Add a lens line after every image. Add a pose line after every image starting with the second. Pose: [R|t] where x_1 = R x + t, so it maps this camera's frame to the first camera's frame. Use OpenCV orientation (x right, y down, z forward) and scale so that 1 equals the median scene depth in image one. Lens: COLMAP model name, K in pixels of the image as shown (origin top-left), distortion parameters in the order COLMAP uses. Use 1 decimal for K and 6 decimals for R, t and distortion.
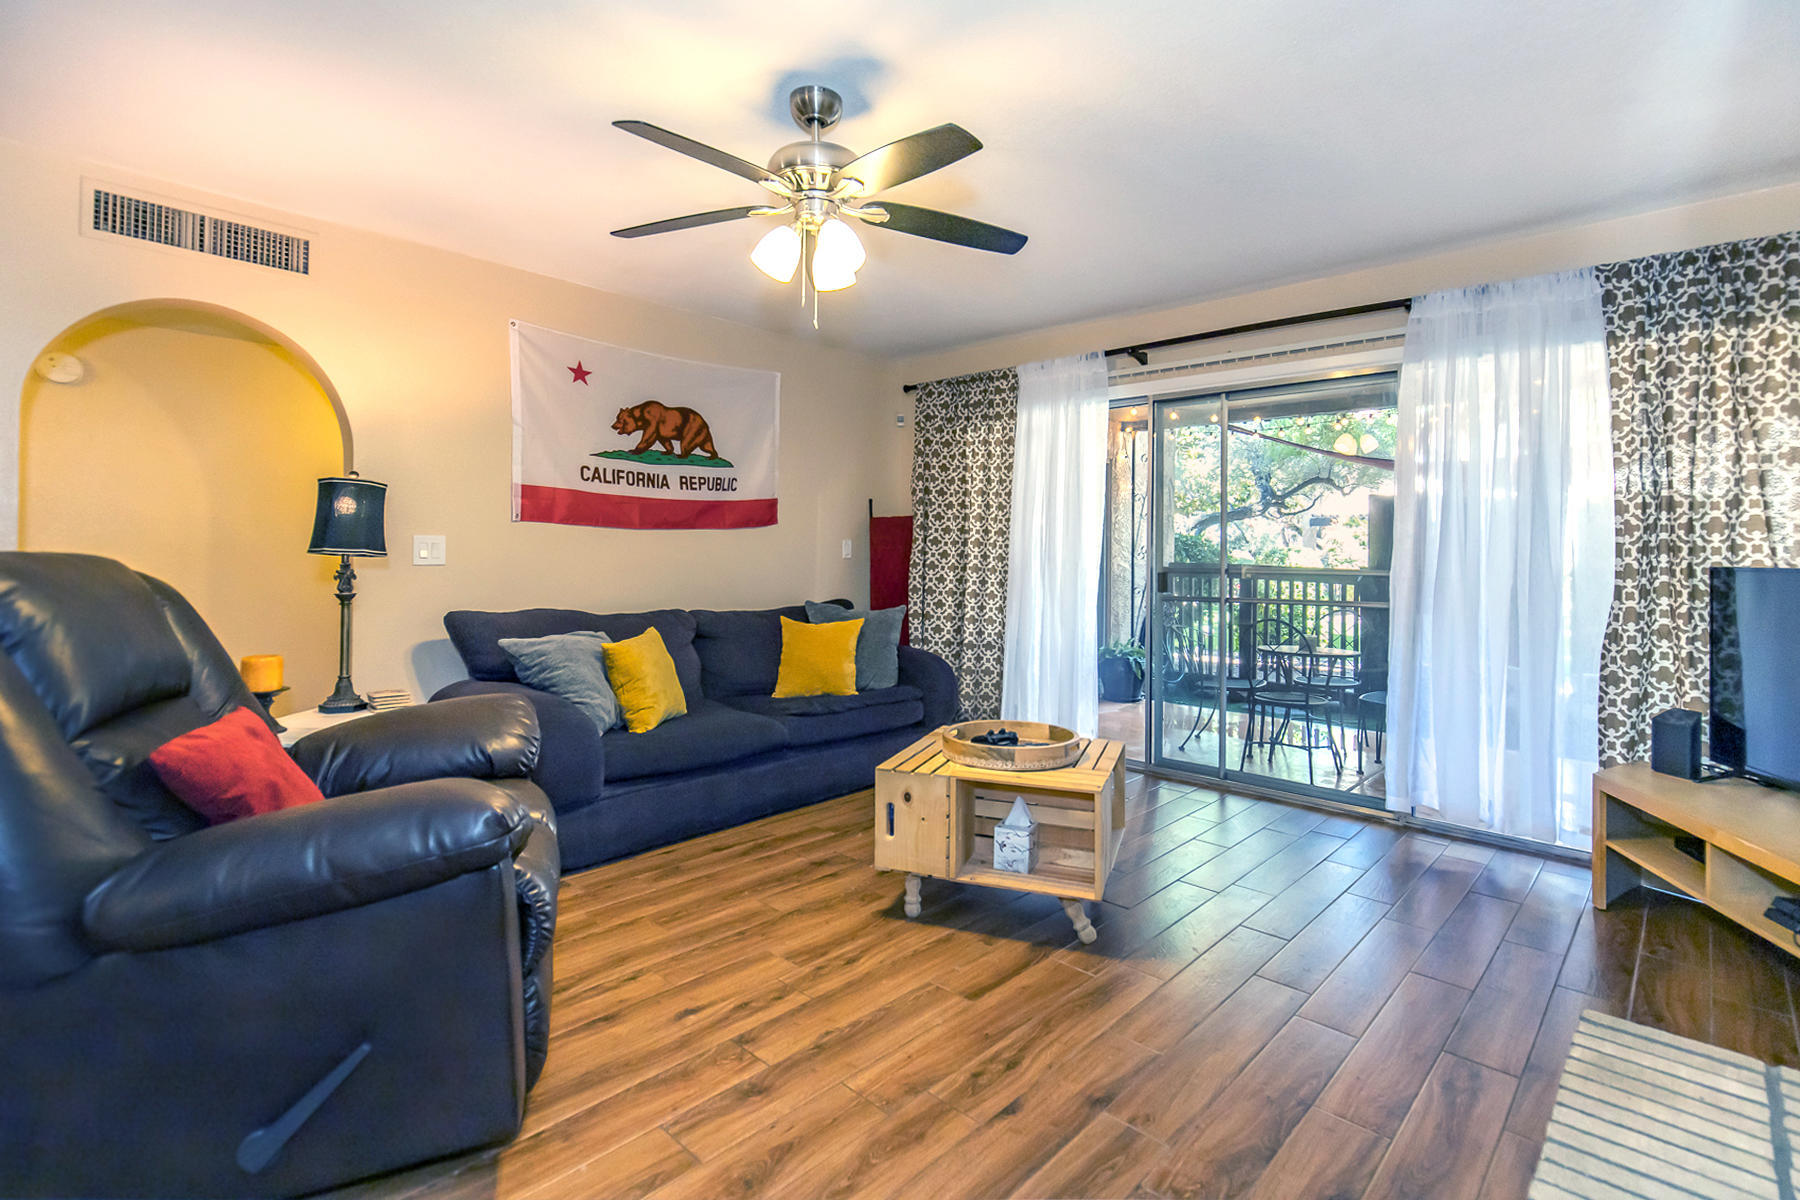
lens RADIAL K [[852.8, 0, 946.9], [0, 852.8, 537.6], [0, 0, 1]] dist [0.003341, 0.000403]
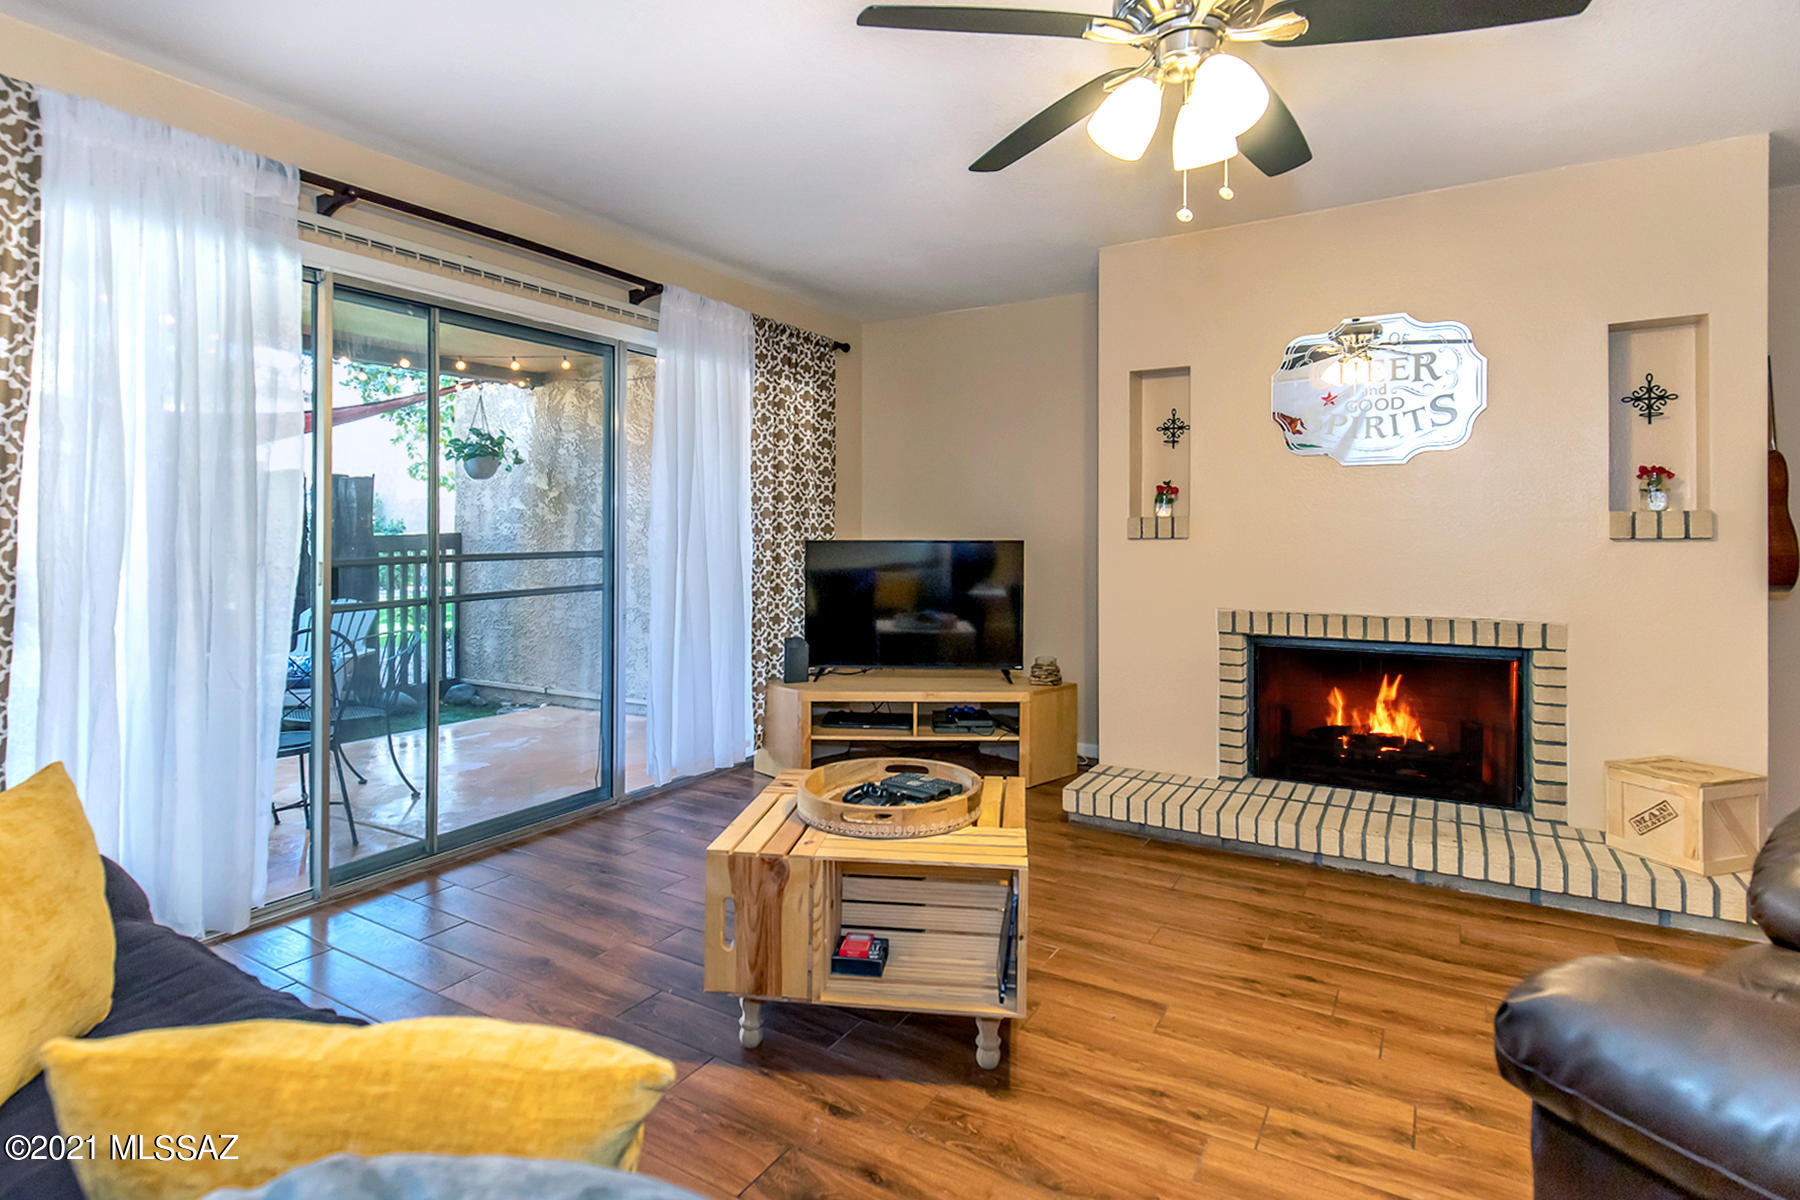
lens RADIAL K [[930.5, 0, 841.6], [0, 930.5, 534.2], [0, 0, 1]] dist [0.011697, 0.000084]
pose [[-0.157855, -0.012378, 0.987385, -0.825929], [-0.016451, 0.999816, 0.009904, 0.004340], [-0.987325, -0.014680, -0.158030, 1.338065]]
